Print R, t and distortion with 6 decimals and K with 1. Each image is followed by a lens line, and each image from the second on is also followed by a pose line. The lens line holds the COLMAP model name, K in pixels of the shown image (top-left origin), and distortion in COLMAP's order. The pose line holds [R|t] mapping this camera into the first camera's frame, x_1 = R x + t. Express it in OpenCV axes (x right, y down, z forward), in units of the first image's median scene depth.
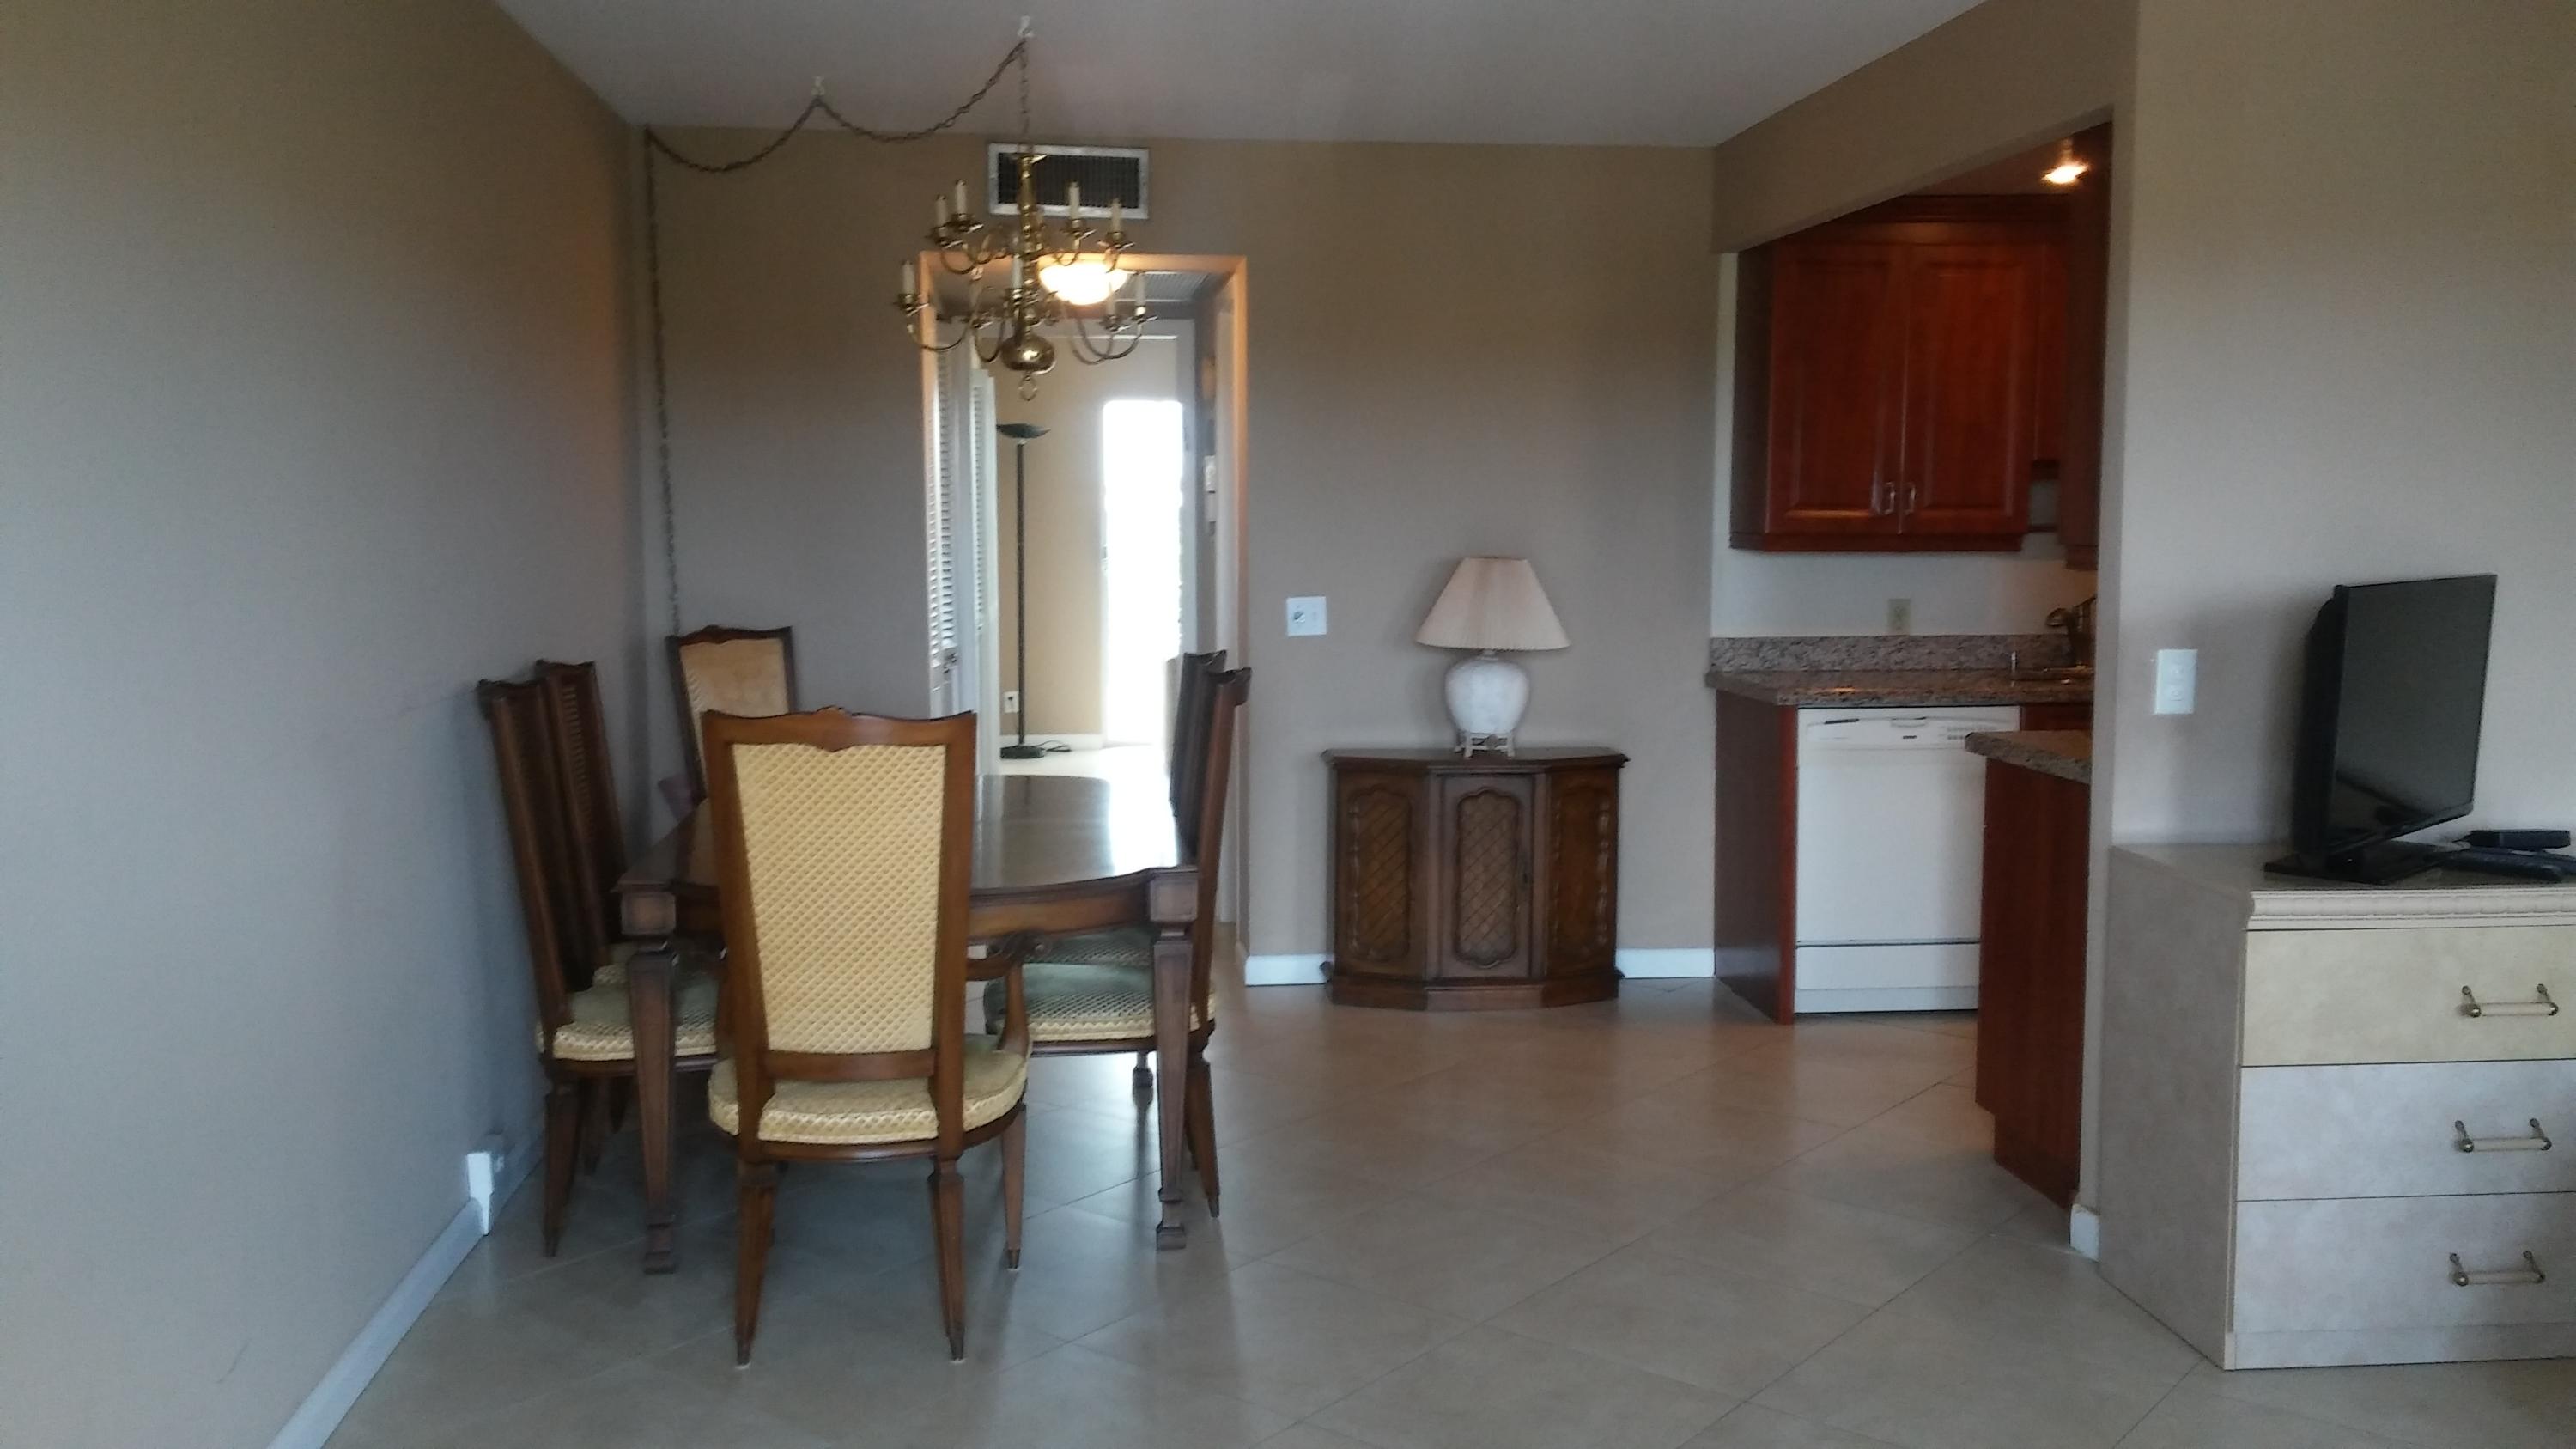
lens RADIAL K [[2183.2, 0, 1307.4], [0, 2183.2, 739.2], [0, 0, 1]] dist [0.061896, -0.069196]
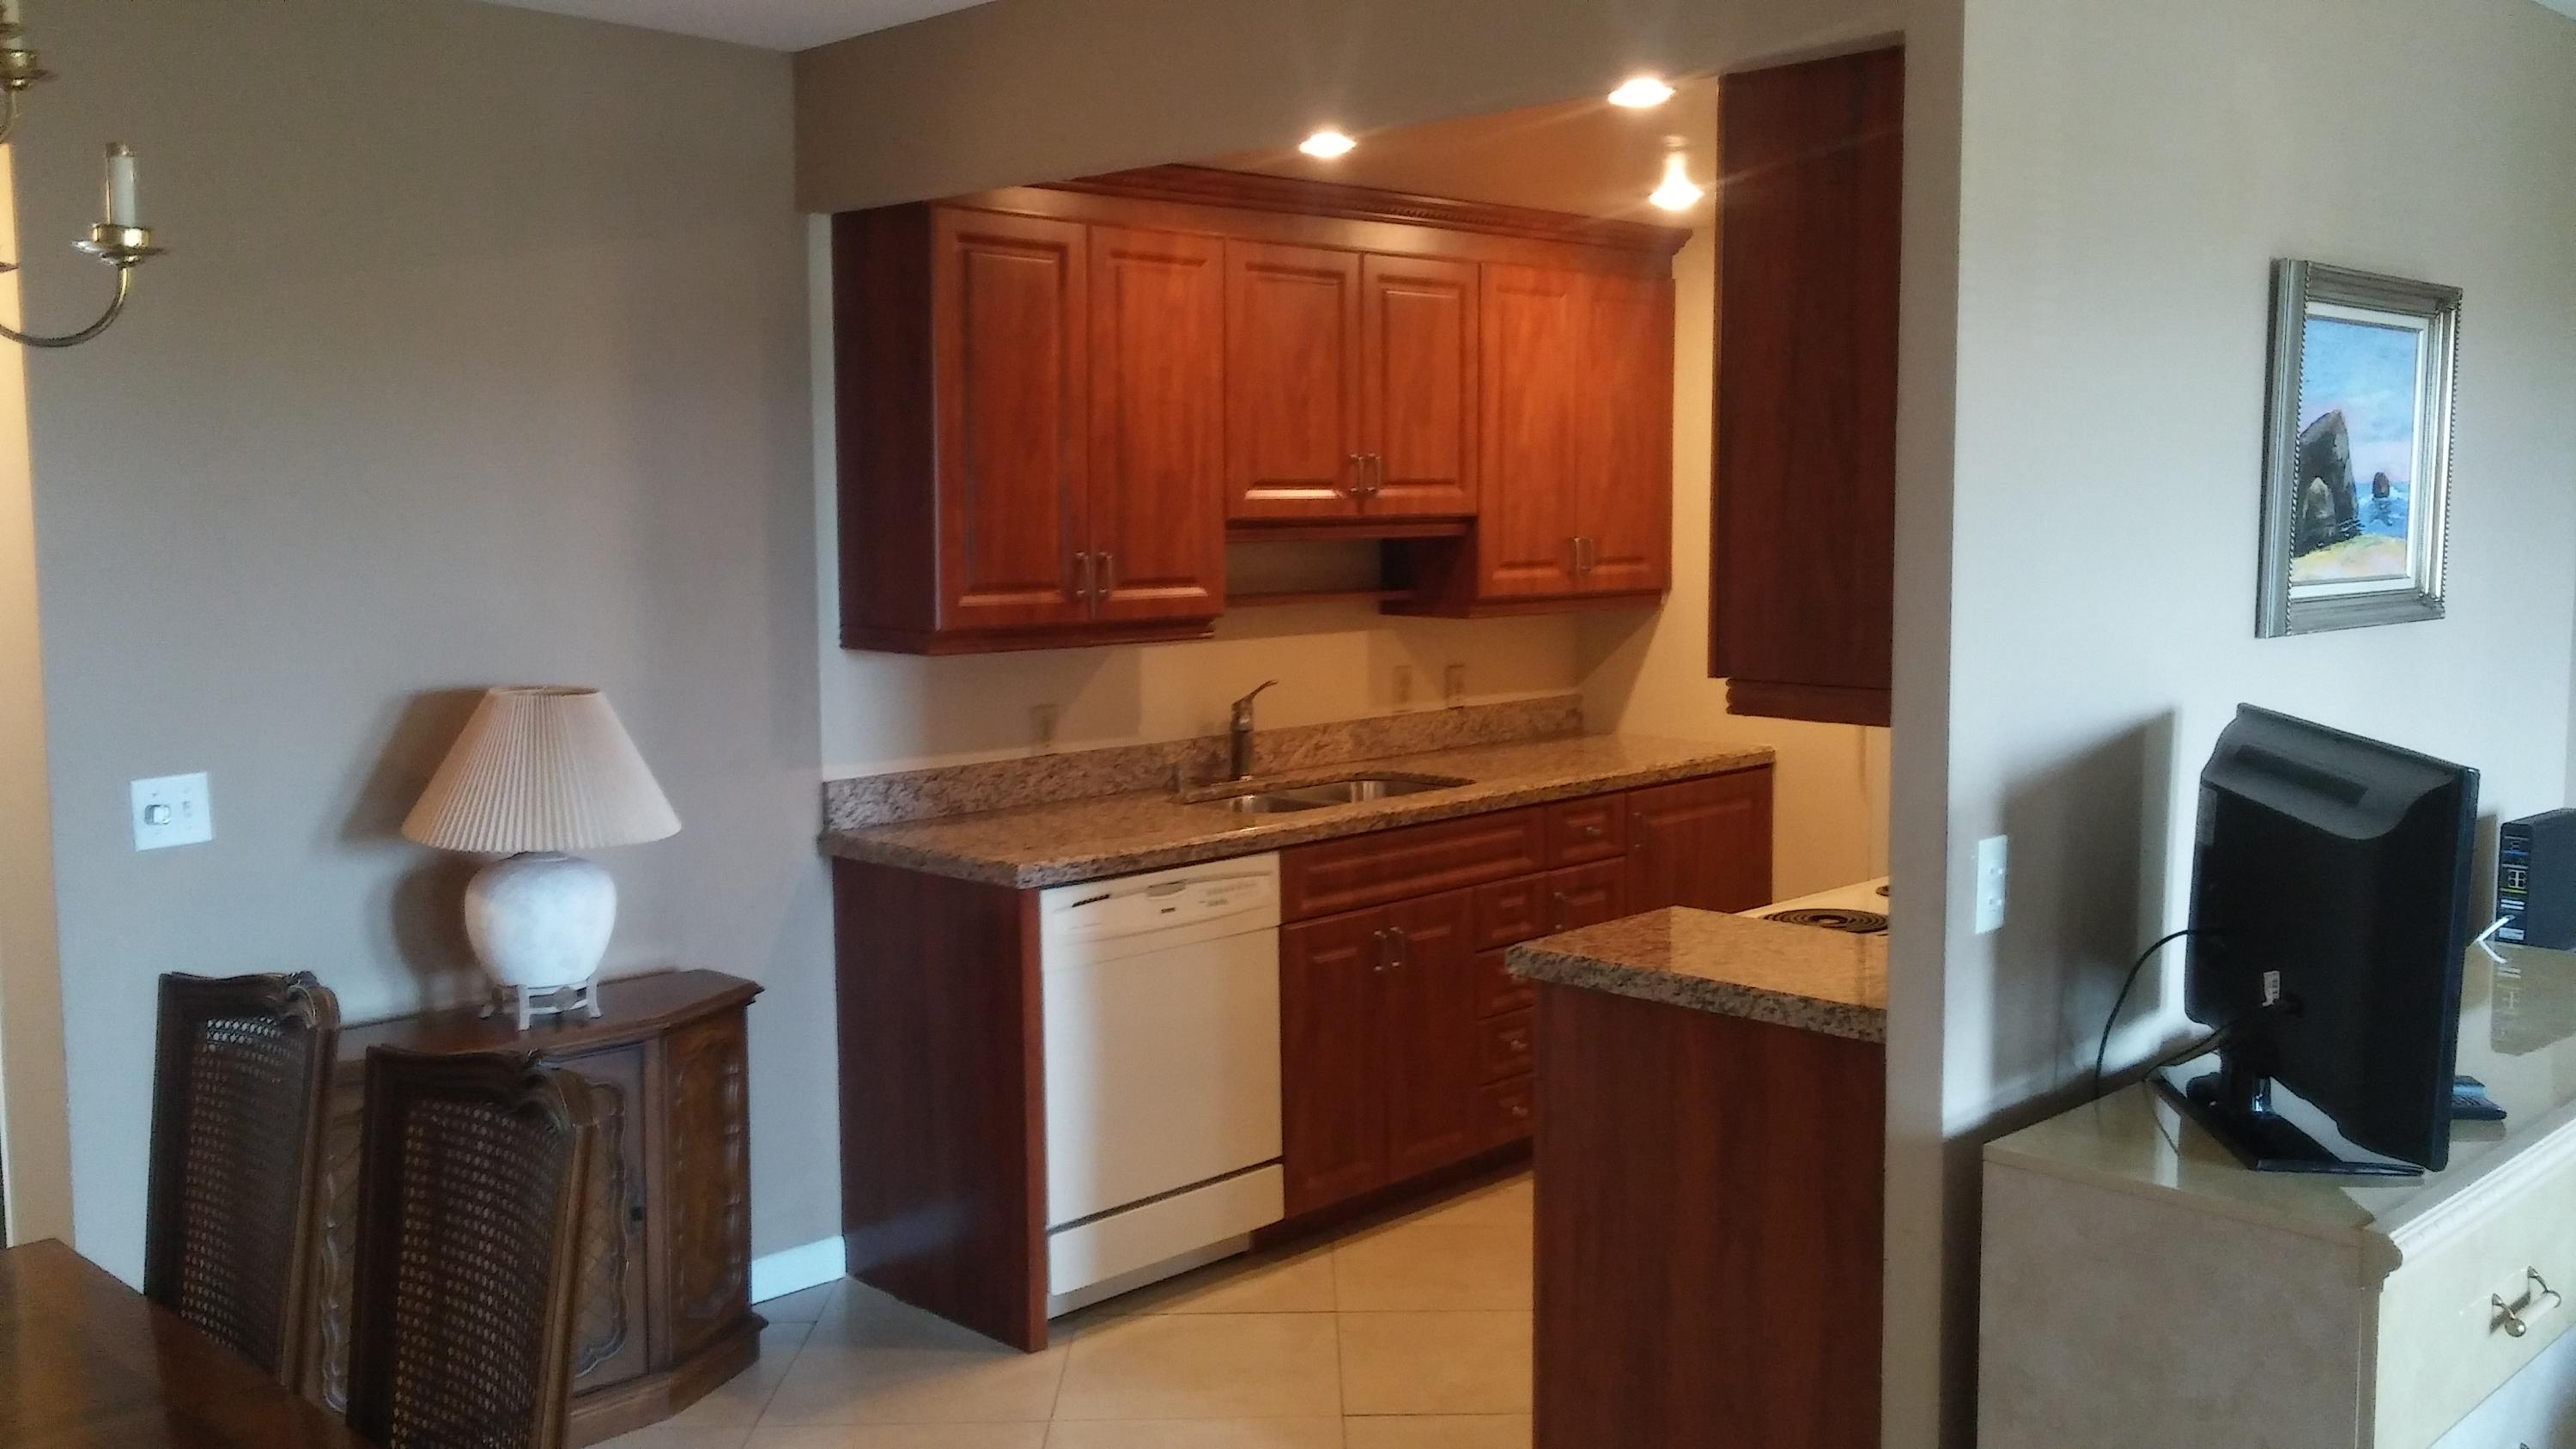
lens RADIAL K [[2183.2, 0, 1282.6], [0, 2183.2, 707.8], [0, 0, 1]] dist [0.061896, -0.069196]
pose [[0.782648, -0.067077, 0.618840, -0.126724], [0.075474, 0.997068, 0.012623, -0.069639], [-0.617873, 0.036827, 0.785415, 0.394089]]
